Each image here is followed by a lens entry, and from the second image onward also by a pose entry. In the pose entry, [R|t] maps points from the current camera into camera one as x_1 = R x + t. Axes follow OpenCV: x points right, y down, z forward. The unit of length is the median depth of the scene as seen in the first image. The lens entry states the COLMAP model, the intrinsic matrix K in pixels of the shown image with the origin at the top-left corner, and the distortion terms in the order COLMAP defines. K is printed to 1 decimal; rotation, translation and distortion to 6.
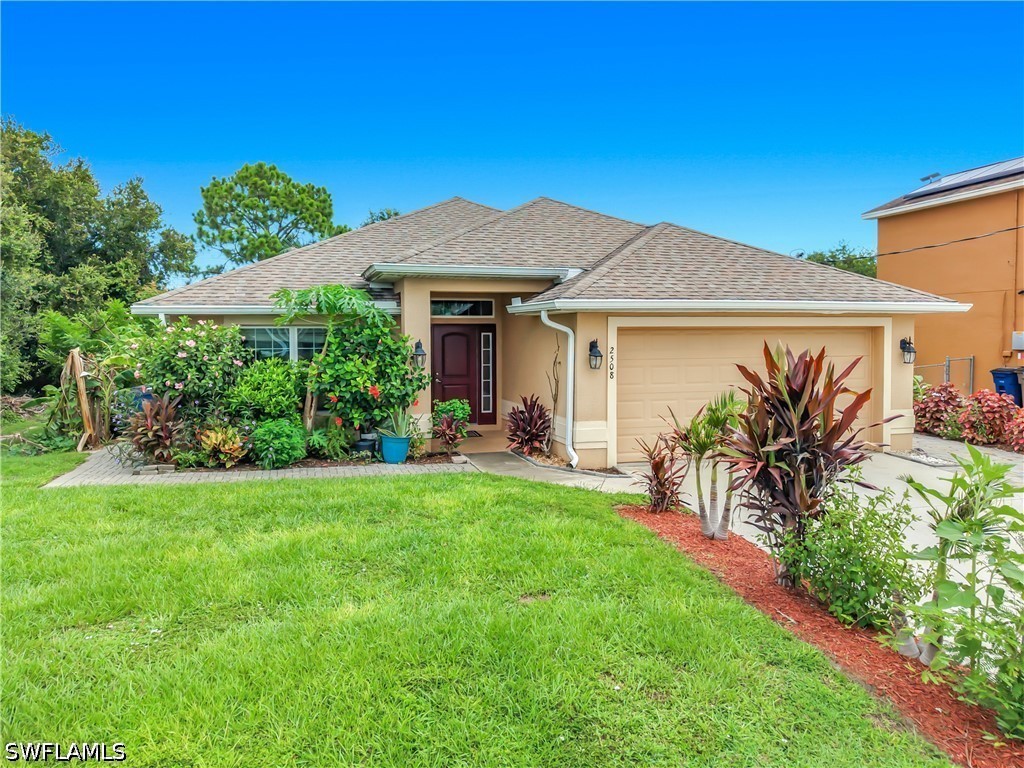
lens RADIAL K [[711.3, 0, 510.6], [0, 711.3, 360.7], [0, 0, 1]] dist [0.004992, 0.000953]
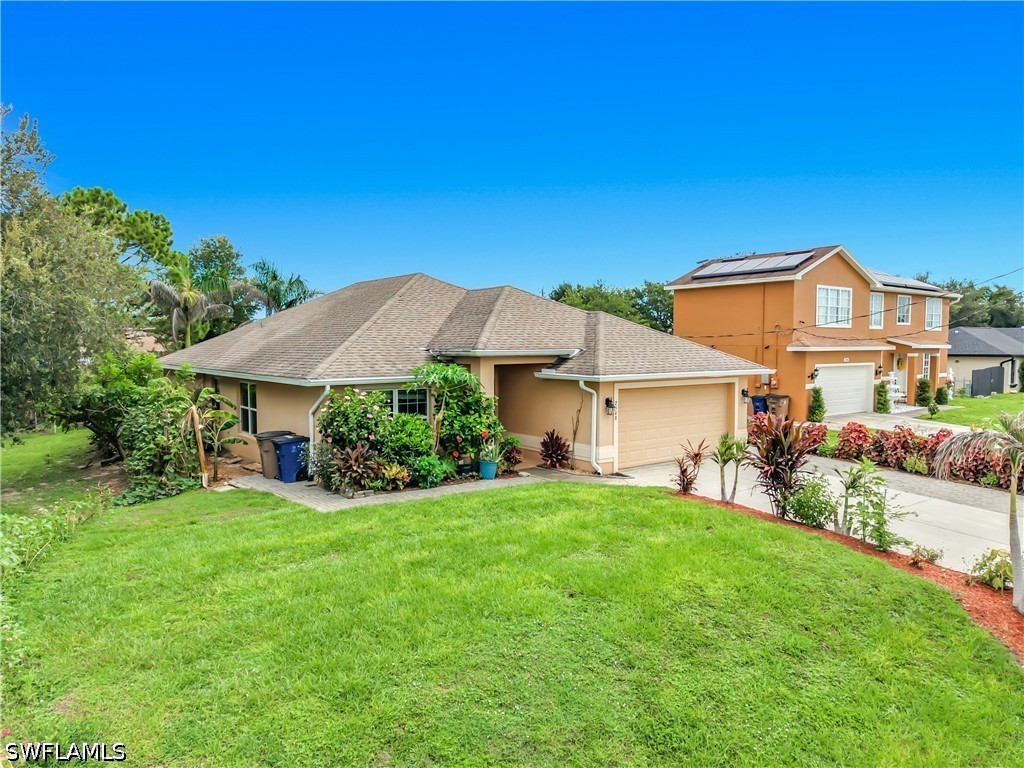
lens RADIAL K [[698.2, 0, 519.4], [0, 698.2, 380.7], [0, 0, 1]] dist [0.024236, -0.045601]
pose [[0.927669, -0.016299, 0.373048, -0.684167], [0.009364, 0.999748, 0.020394, -0.103636], [-0.373287, -0.015426, 0.927588, -0.444762]]
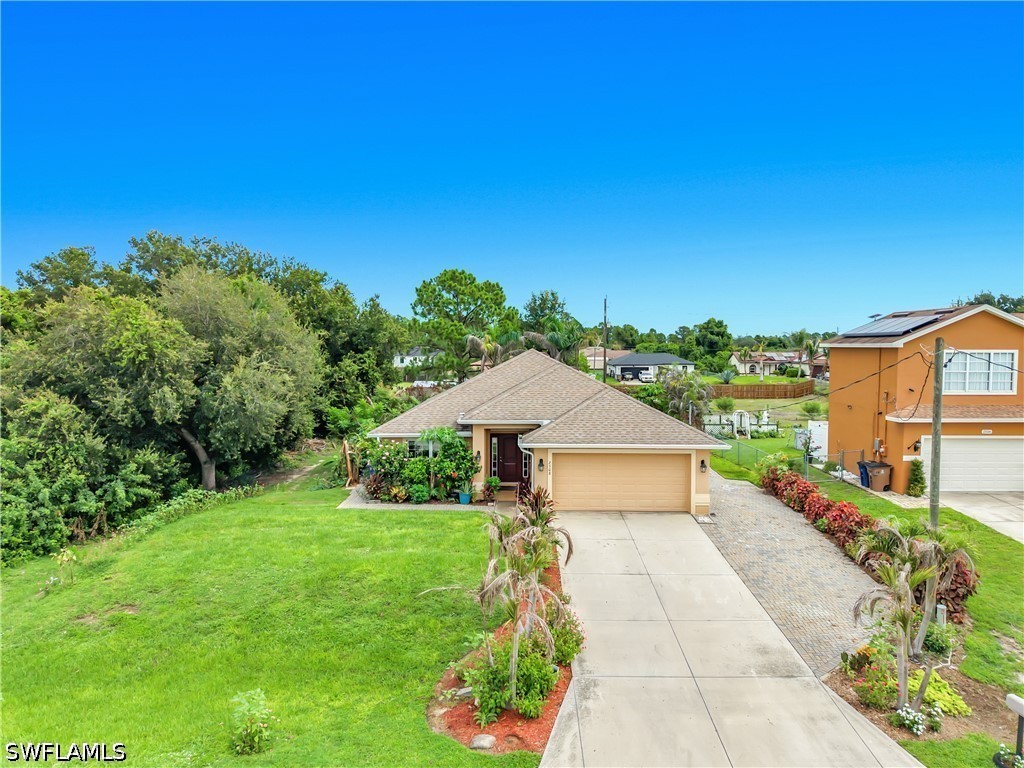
lens RADIAL K [[698.2, 0, 519.4], [0, 698.2, 380.7], [0, 0, 1]] dist [0.024236, -0.045601]
pose [[0.959000, 0.020093, -0.282693, 0.694803], [-0.014602, 0.999662, 0.021519, -0.336367], [0.283030, -0.016509, 0.958969, -1.242332]]
